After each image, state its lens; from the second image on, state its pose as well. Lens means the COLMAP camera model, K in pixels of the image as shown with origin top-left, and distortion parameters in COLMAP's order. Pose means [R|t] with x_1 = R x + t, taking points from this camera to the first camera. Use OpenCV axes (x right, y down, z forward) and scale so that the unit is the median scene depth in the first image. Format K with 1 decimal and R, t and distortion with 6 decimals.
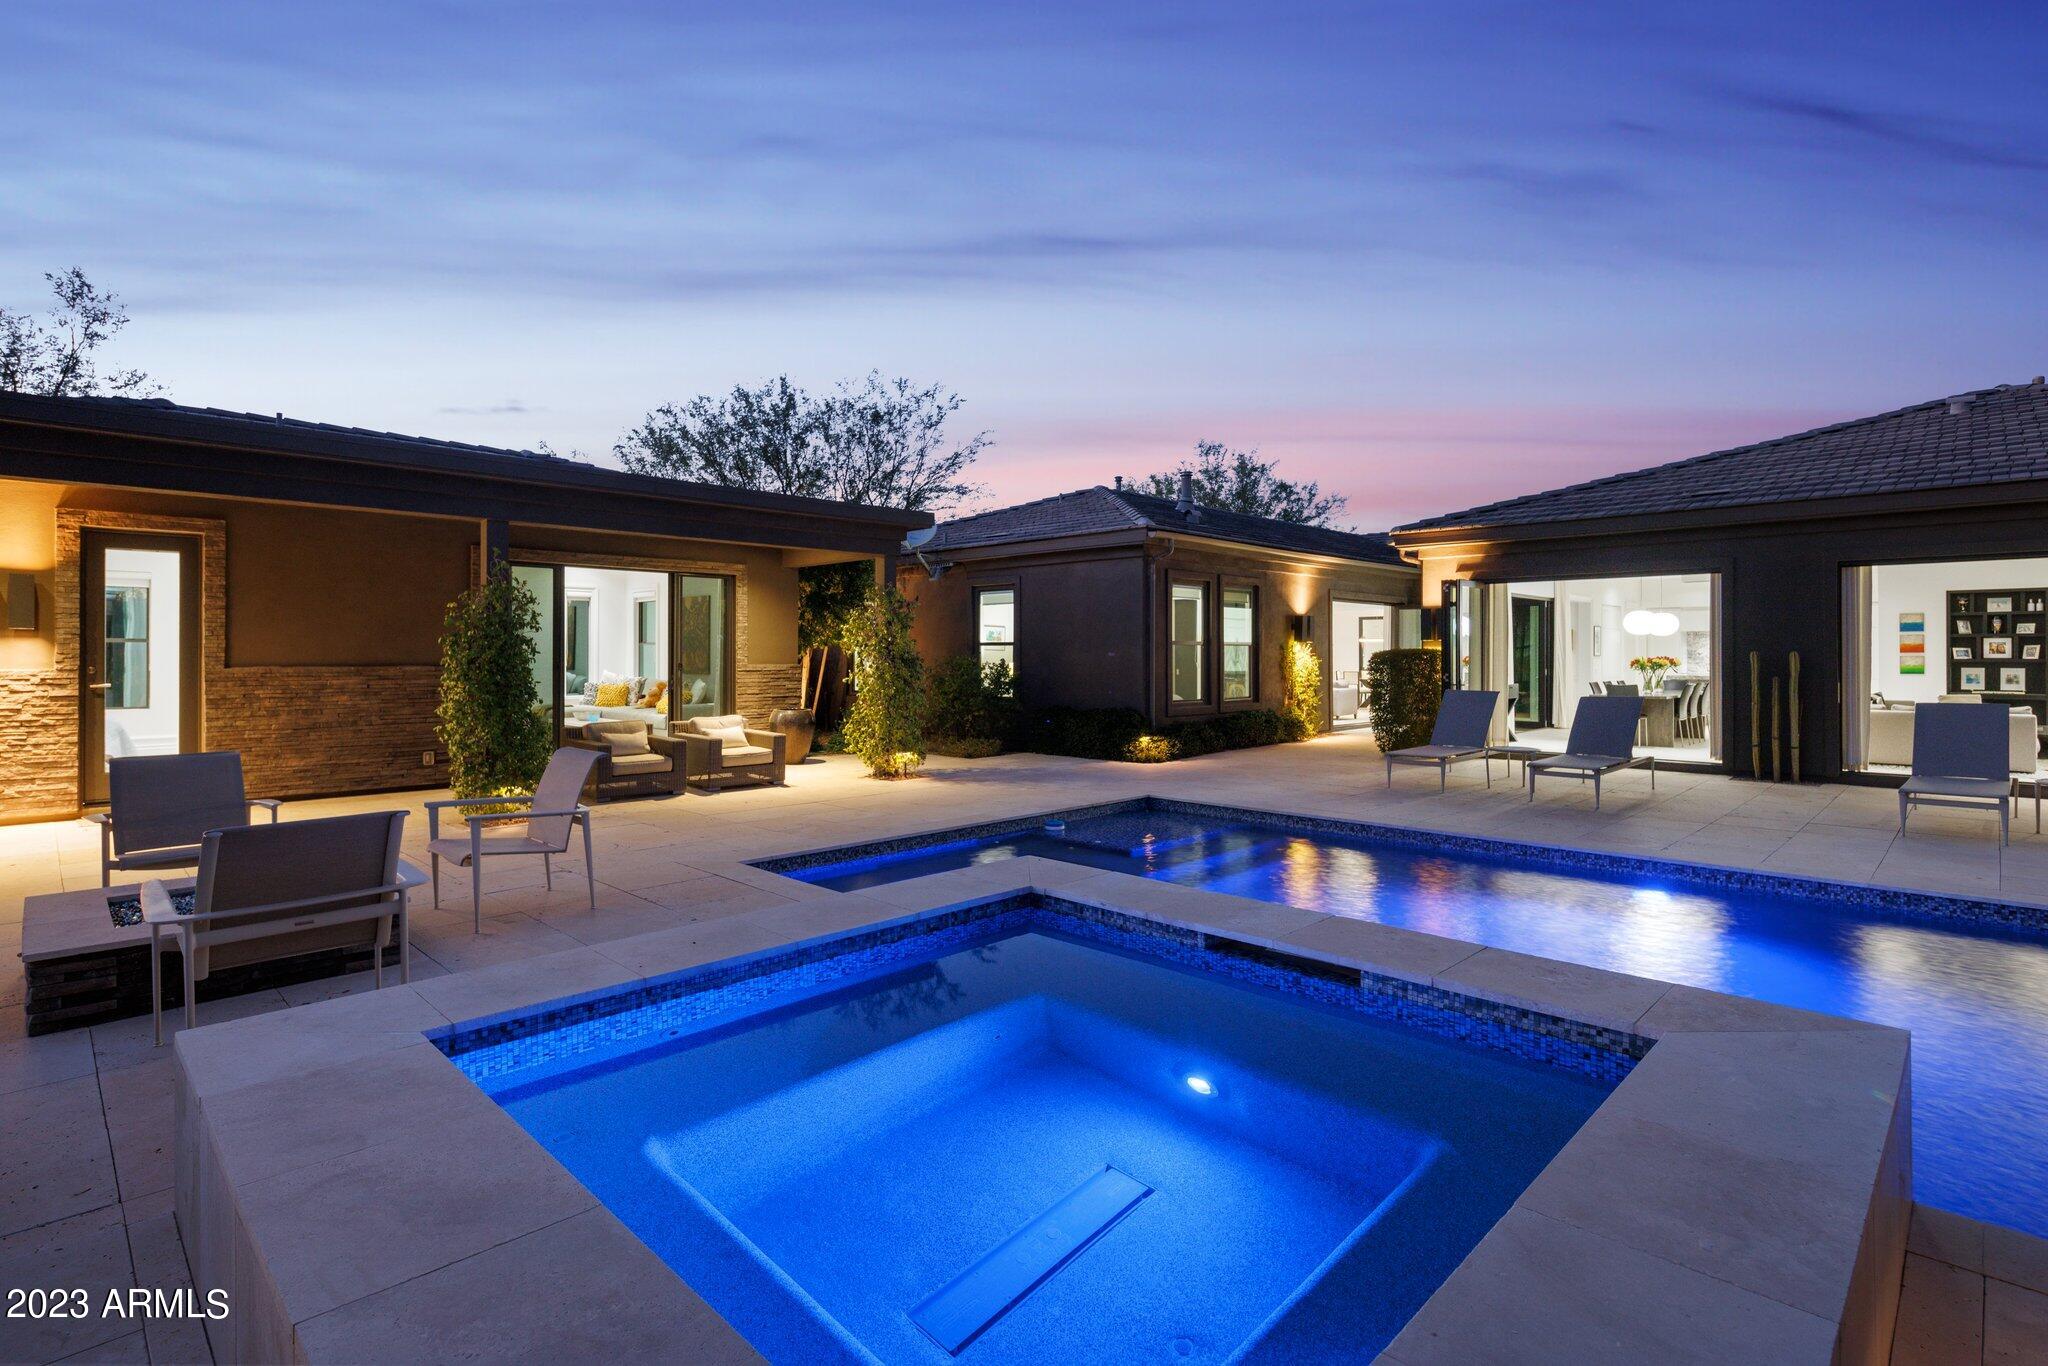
lens RADIAL K [[1001.2, 0, 1007.3], [0, 1001.2, 645.4], [0, 0, 1]] dist [0.001769, -0.002137]
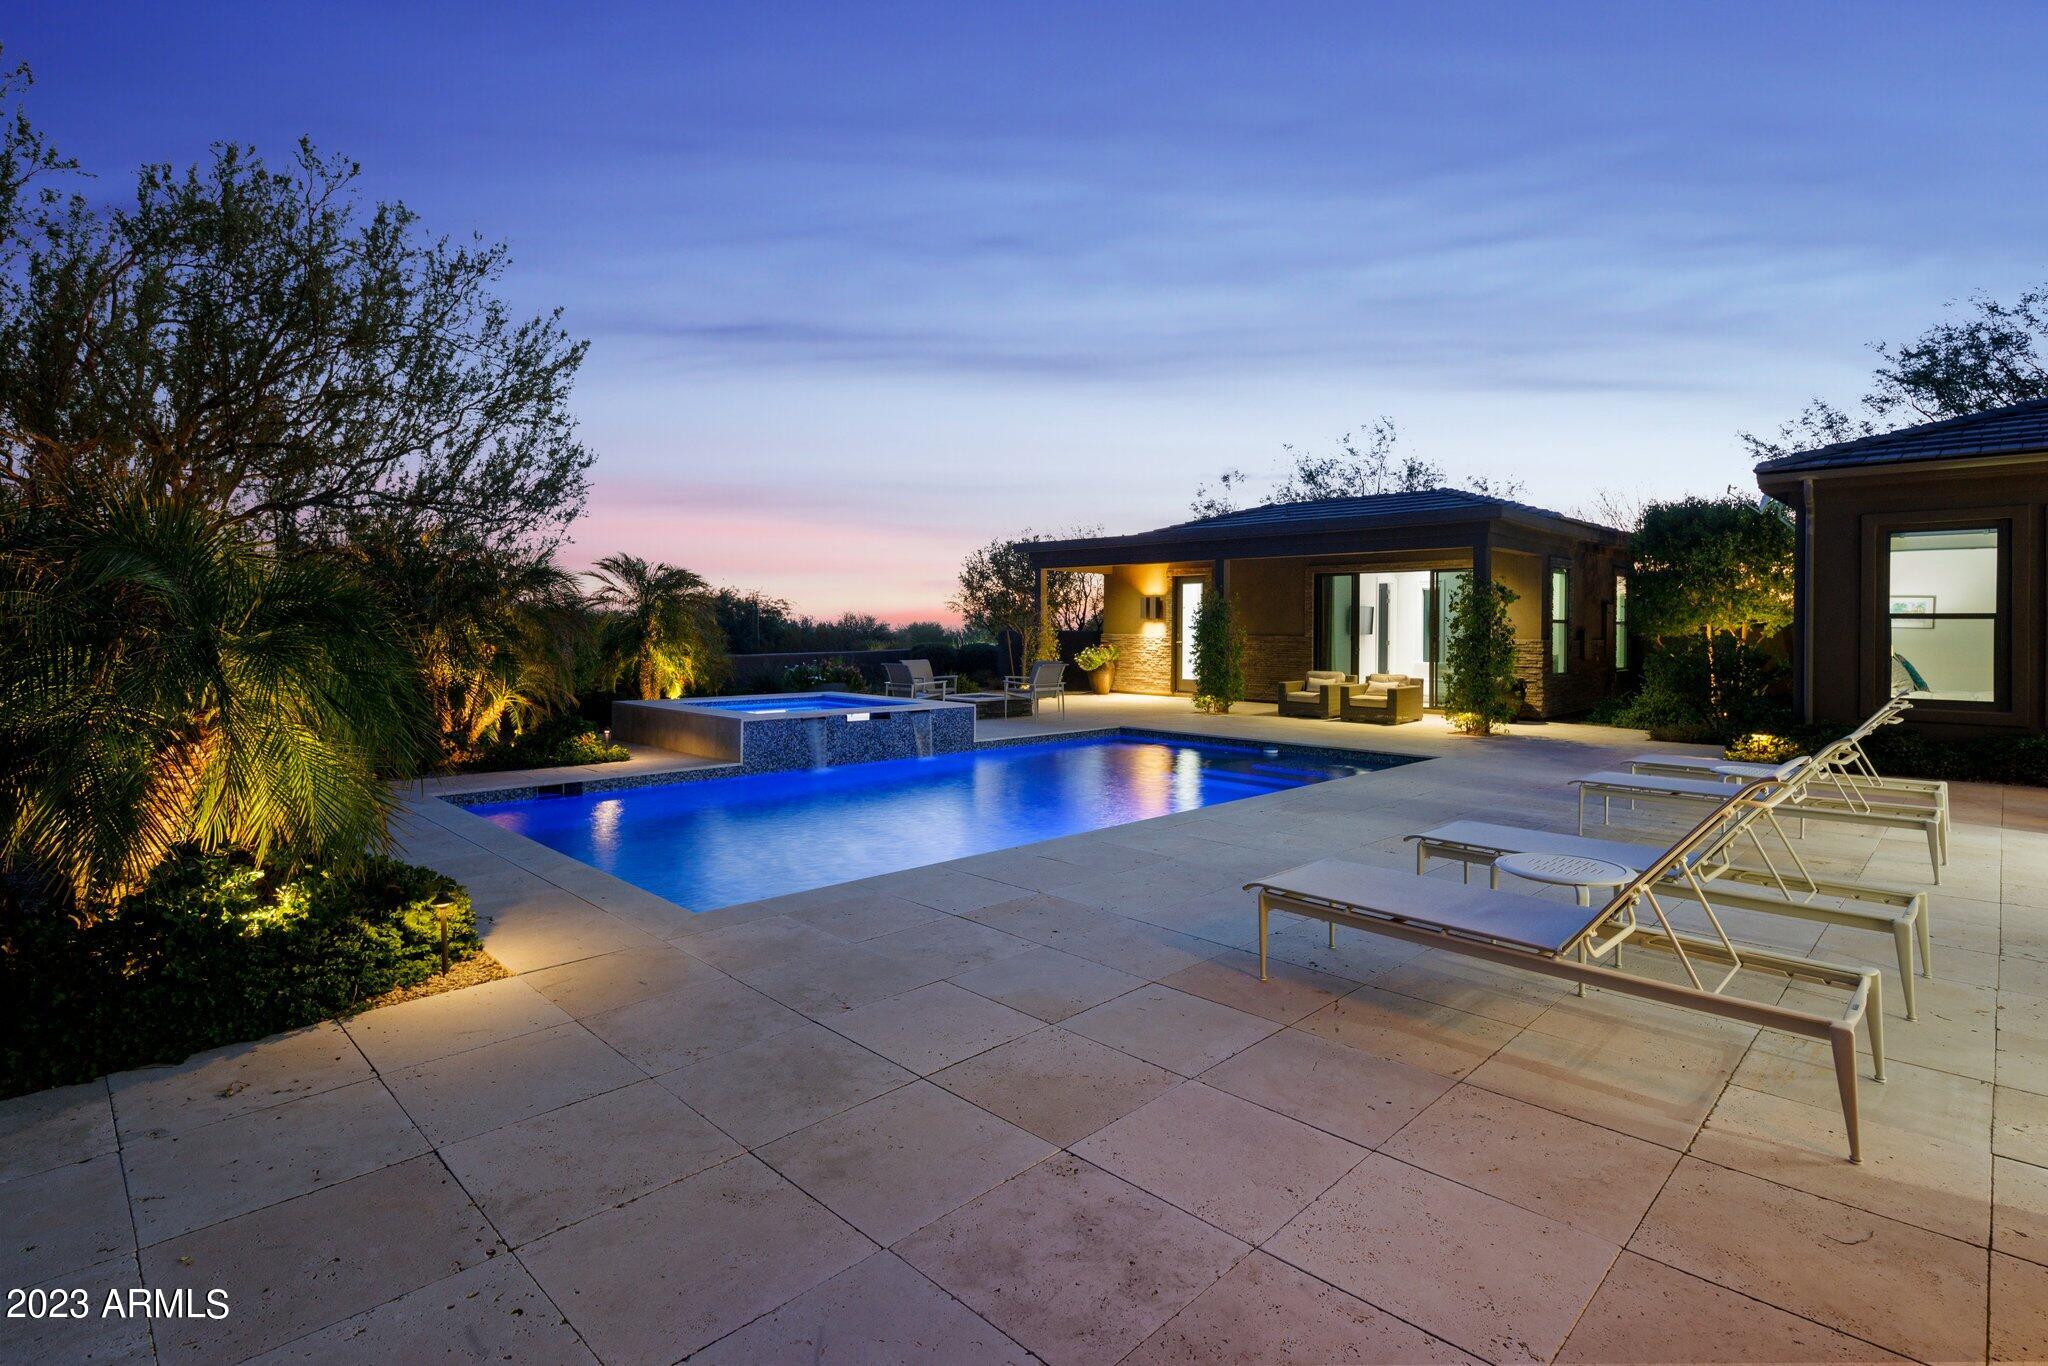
lens RADIAL K [[1001.2, 0, 1005.5], [0, 1001.2, 640.5], [0, 0, 1]] dist [0.001769, -0.002137]
pose [[-0.003144, 0.002270, -0.999992, 1.342834], [-0.000452, 0.999997, 0.002272, 0.023327], [0.999995, 0.000459, -0.003143, 0.596139]]
